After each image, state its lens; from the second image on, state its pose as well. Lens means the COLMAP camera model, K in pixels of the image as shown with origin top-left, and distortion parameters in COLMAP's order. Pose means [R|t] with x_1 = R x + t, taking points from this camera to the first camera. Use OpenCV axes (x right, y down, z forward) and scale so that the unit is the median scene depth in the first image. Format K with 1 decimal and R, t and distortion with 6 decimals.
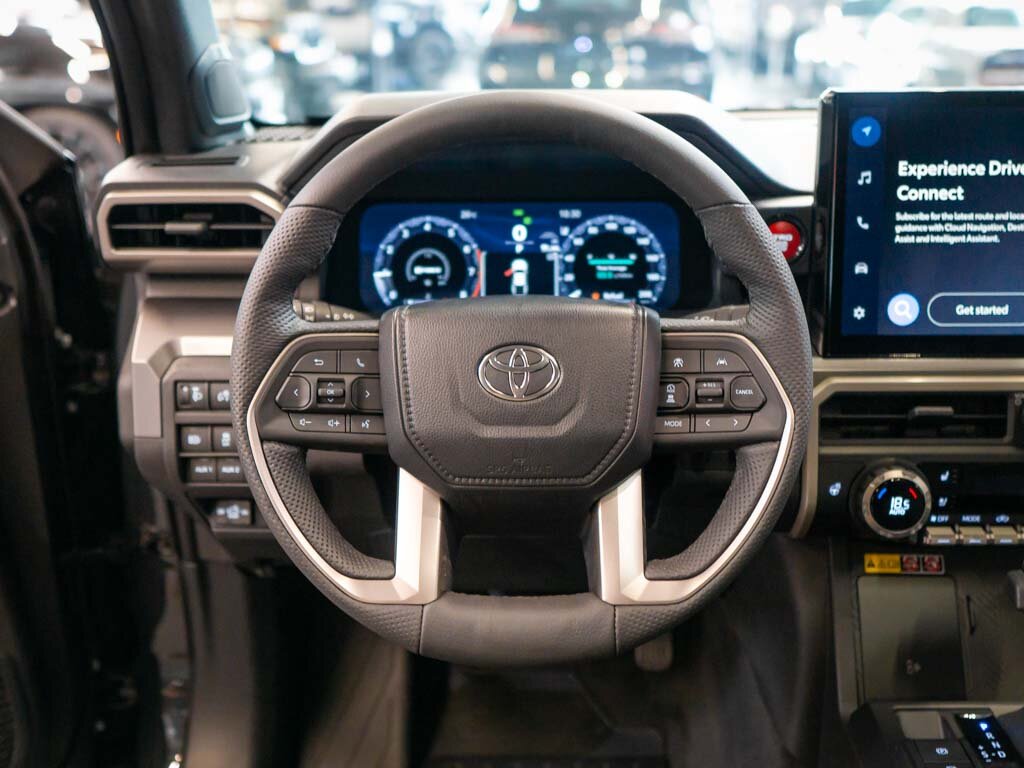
lens RADIAL K [[1112.2, 0, 516.3], [0, 1112.2, 388.6], [0, 0, 1]] dist [0.004259, 0.000000]
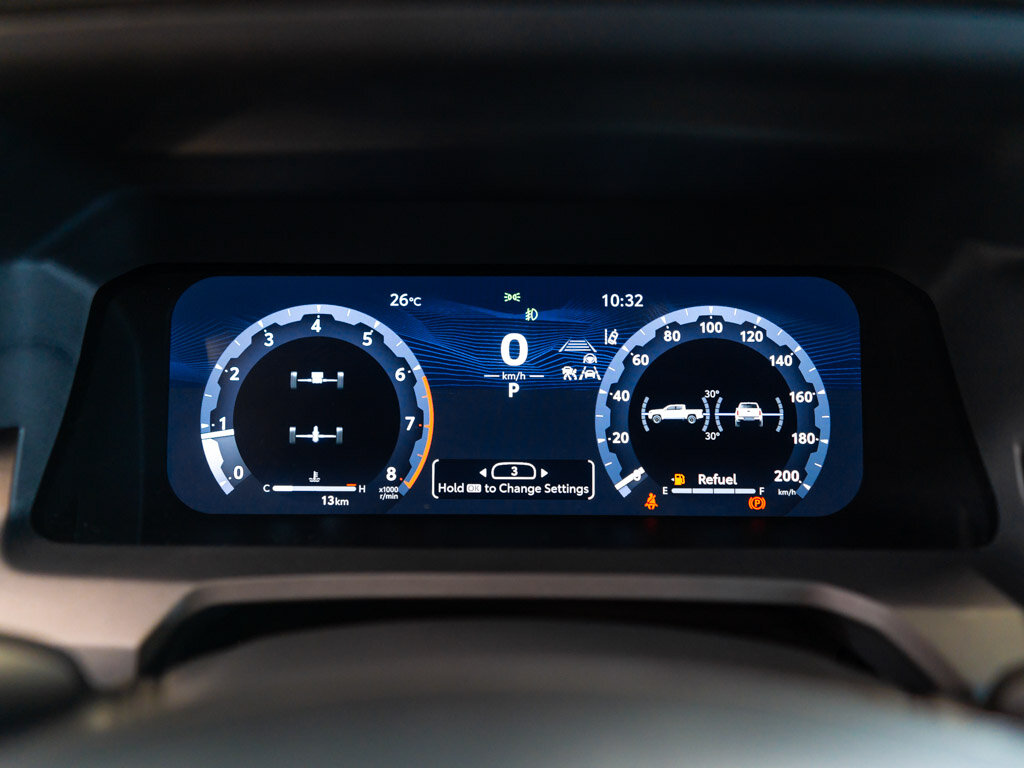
lens RADIAL K [[802.9, 0, 505.7], [0, 802.9, 389.8], [0, 0, 1]] dist [-0.008487, -0.005644]
pose [[0.999937, 0.008088, 0.007765, -0.003329], [-0.007607, 0.998164, -0.060088, -0.113501], [-0.008236, 0.060025, 0.998163, 0.762021]]
